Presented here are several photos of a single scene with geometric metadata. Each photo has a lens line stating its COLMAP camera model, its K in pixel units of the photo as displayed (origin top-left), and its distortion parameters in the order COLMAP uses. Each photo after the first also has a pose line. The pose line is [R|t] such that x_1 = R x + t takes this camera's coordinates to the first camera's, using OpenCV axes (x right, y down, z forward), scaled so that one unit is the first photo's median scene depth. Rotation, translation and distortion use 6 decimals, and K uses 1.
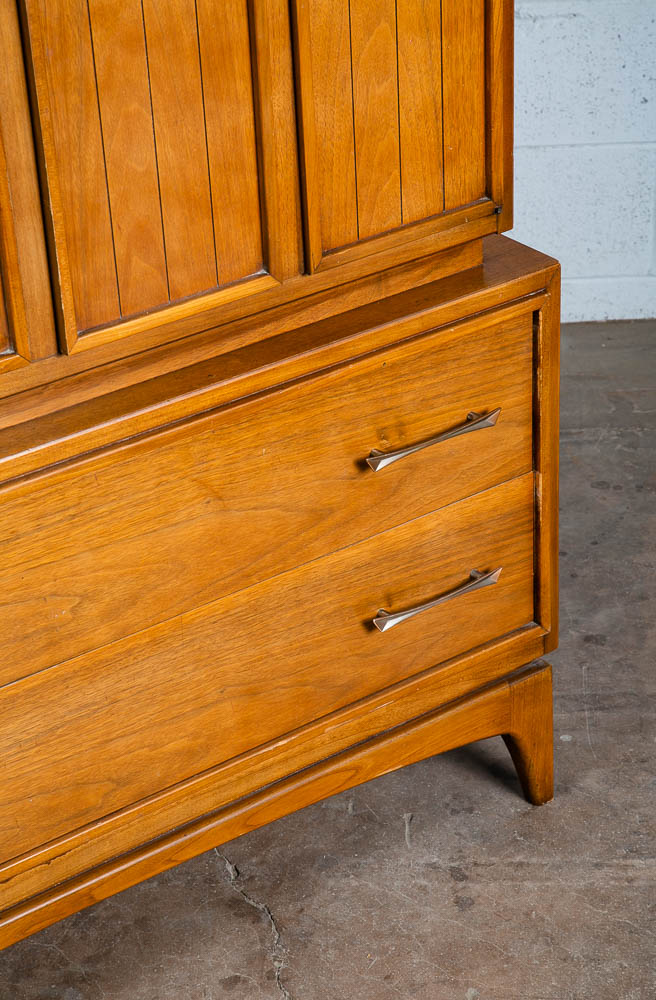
lens RADIAL K [[2407.7, 0, 329.7], [0, 2407.7, 534.4], [0, 0, 1]] dist [0.379391, 0.382860]
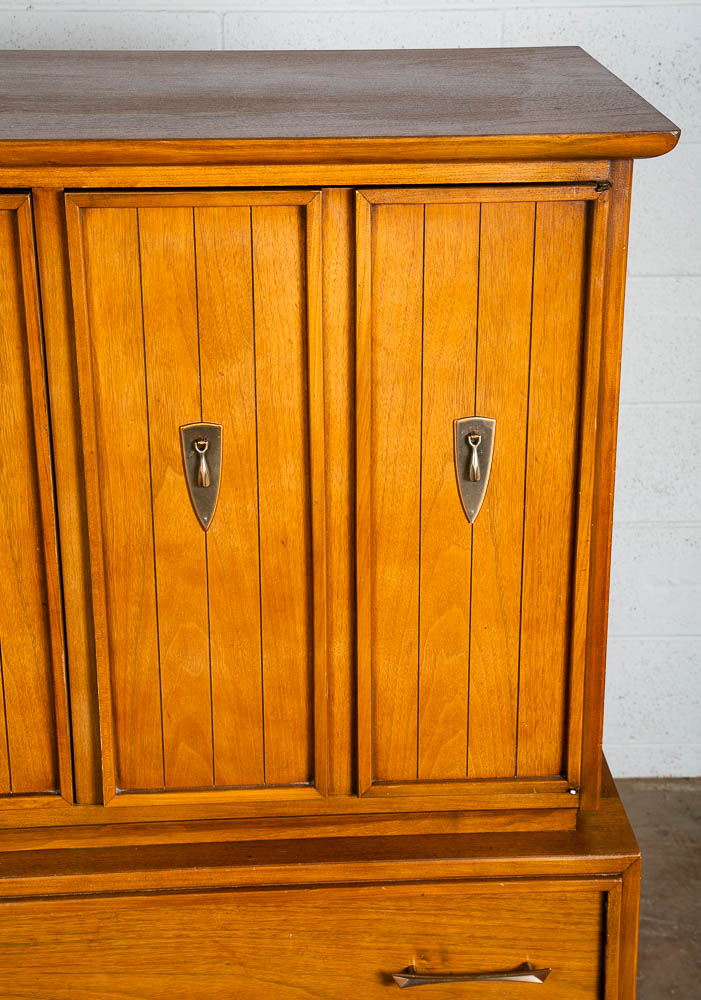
lens RADIAL K [[1769.5, 0, 350.9], [0, 1769.5, 481.4], [0, 0, 1]] dist [0.194591, 0.041441]
pose [[0.839573, 0.234481, -0.490037, 0.342922], [-0.297790, 0.953094, -0.054147, -0.192721], [0.454355, 0.191389, 0.870018, 0.244583]]
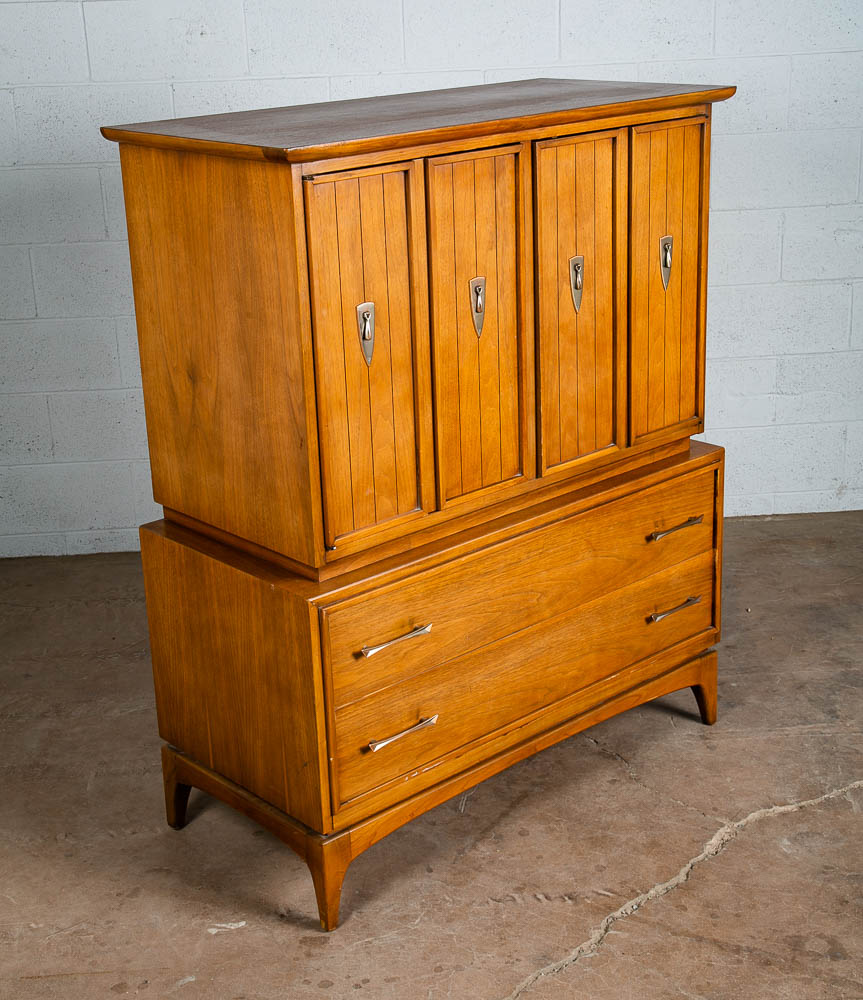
lens RADIAL K [[1572.0, 0, 432.9], [0, 1572.0, 490.1], [0, 0, 1]] dist [0.084207, 0.022355]
pose [[0.993848, -0.029544, 0.106739, -0.326506], [0.050028, 0.979591, -0.194674, 0.192434], [-0.098809, 0.198816, 0.975043, -0.353554]]
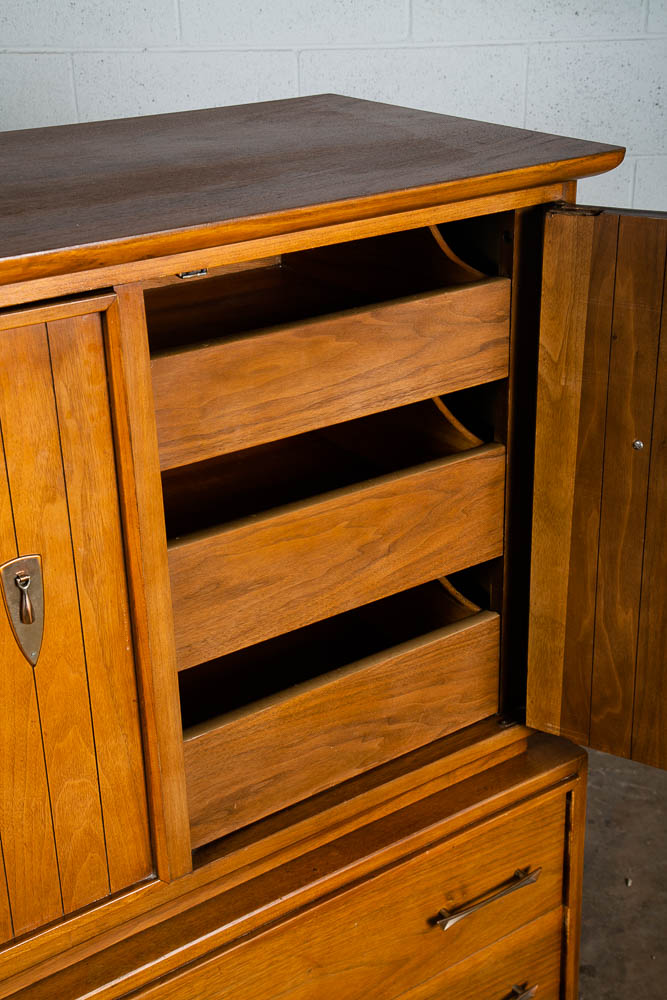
lens RADIAL K [[1388.3, 0, 333.5], [0, 1388.3, 500.0], [0, 0, 1]] dist [0.064750, 0.350764]
pose [[0.999658, 0.023042, -0.012363, -0.033928], [-0.024153, 0.994805, -0.098892, -0.173543], [0.010021, 0.099157, 0.995021, 0.262396]]
